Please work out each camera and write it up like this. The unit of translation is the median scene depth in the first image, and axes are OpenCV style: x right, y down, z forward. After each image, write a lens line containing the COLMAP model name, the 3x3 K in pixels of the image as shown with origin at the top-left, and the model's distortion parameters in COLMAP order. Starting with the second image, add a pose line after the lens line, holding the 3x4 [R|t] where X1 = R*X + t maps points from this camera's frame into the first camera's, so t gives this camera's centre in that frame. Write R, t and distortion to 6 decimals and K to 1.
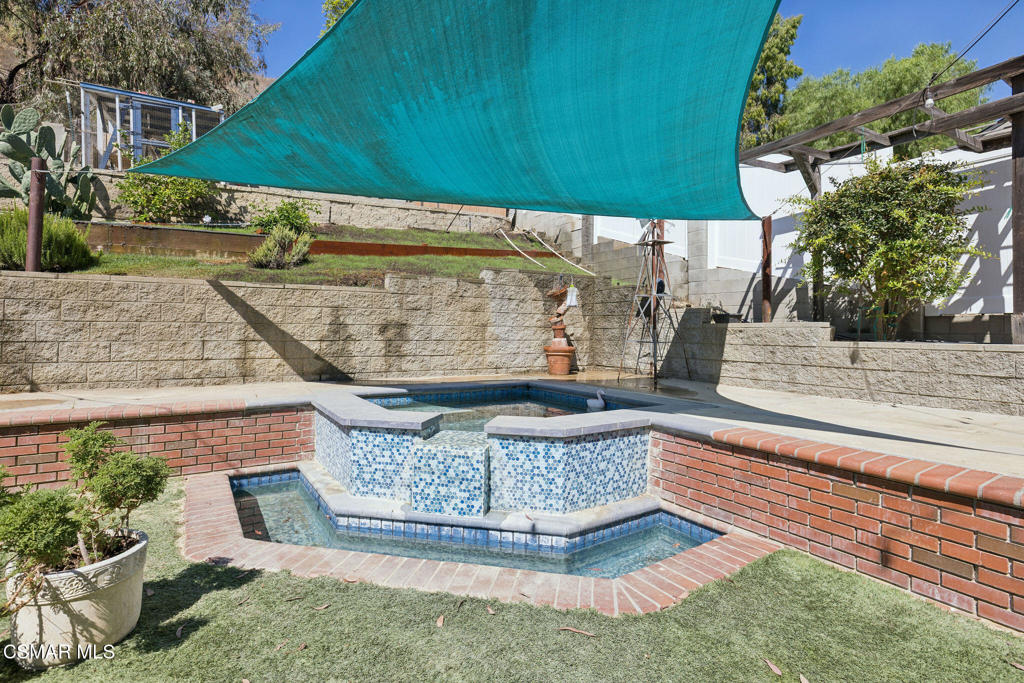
lens RADIAL K [[490.8, 0, 506.4], [0, 490.8, 324.8], [0, 0, 1]] dist [0.002706, 0.000231]
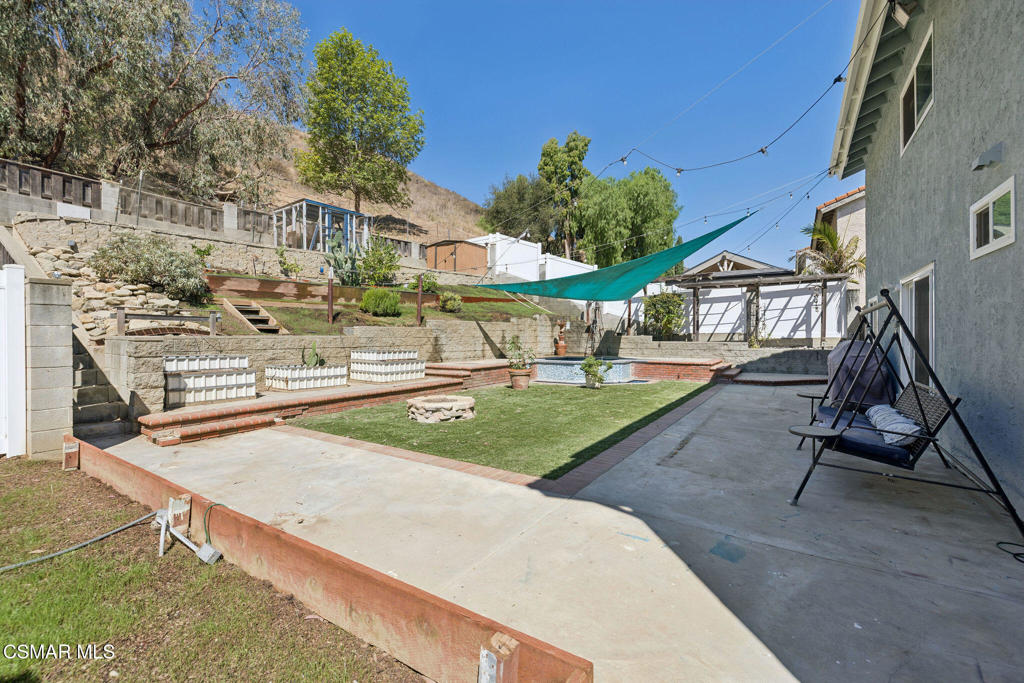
lens RADIAL K [[441.2, 0, 505.6], [0, 441.2, 336.9], [0, 0, 1]] dist [-0.001572, -0.000496]
pose [[0.914249, -0.007411, 0.405084, -1.201044], [-0.002108, 0.999732, 0.023046, -0.052318], [-0.405147, -0.021924, 0.913989, -1.098598]]
